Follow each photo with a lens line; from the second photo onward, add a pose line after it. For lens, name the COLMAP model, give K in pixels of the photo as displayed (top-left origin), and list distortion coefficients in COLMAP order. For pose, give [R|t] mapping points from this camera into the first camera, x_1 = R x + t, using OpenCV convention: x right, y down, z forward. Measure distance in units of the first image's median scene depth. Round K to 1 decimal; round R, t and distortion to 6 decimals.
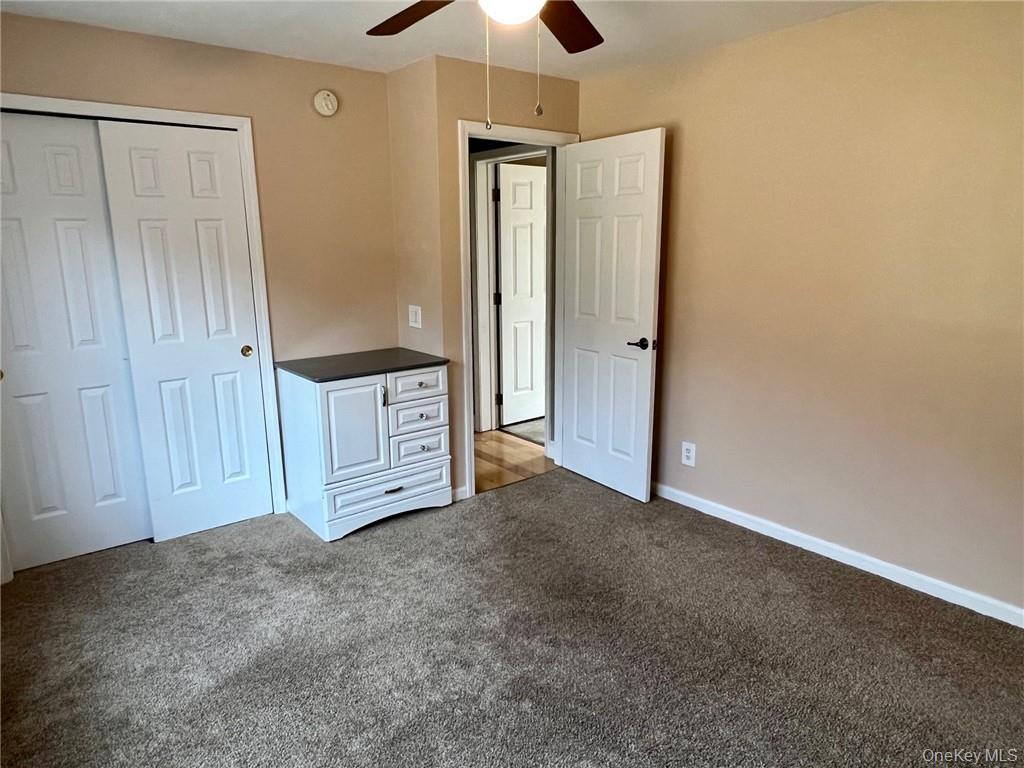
lens RADIAL K [[666.7, 0, 514.1], [0, 666.7, 383.6], [0, 0, 1]] dist [0.011843, 0.007876]
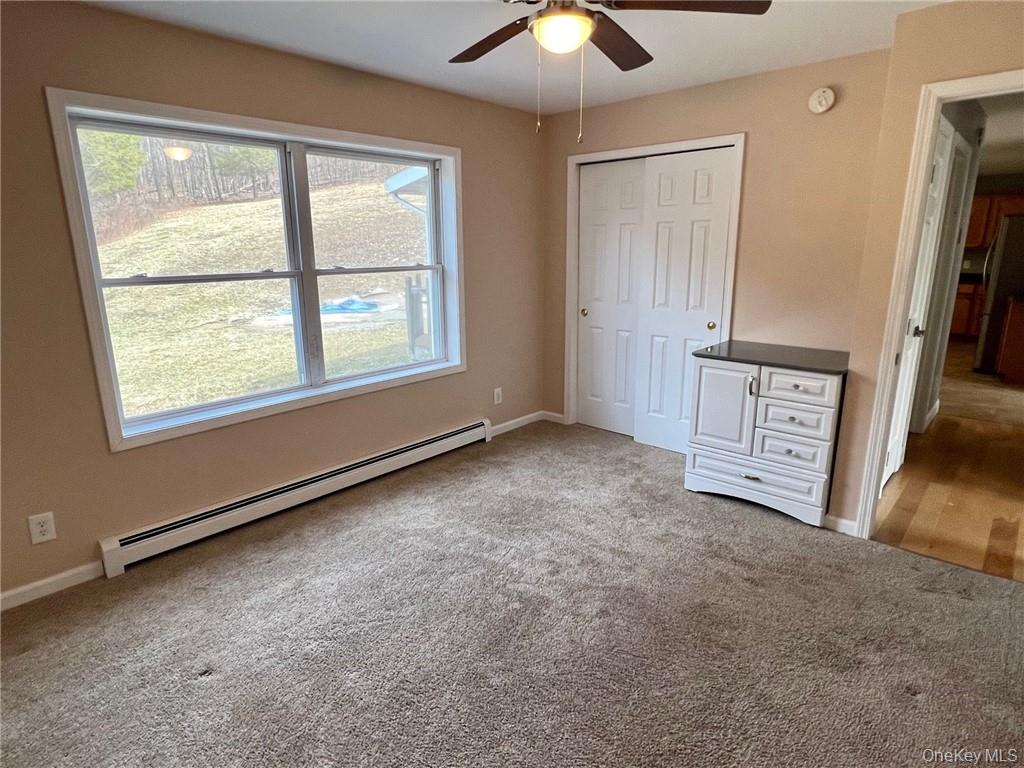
lens RADIAL K [[584.5, 0, 520.4], [0, 584.5, 386.2], [0, 0, 1]] dist [0.028505, -0.001288]
pose [[0.165987, 0.244093, -0.955441, 0.625347], [-0.208605, 0.955646, 0.207905, -0.096154], [0.963811, 0.164800, 0.209544, 0.448518]]
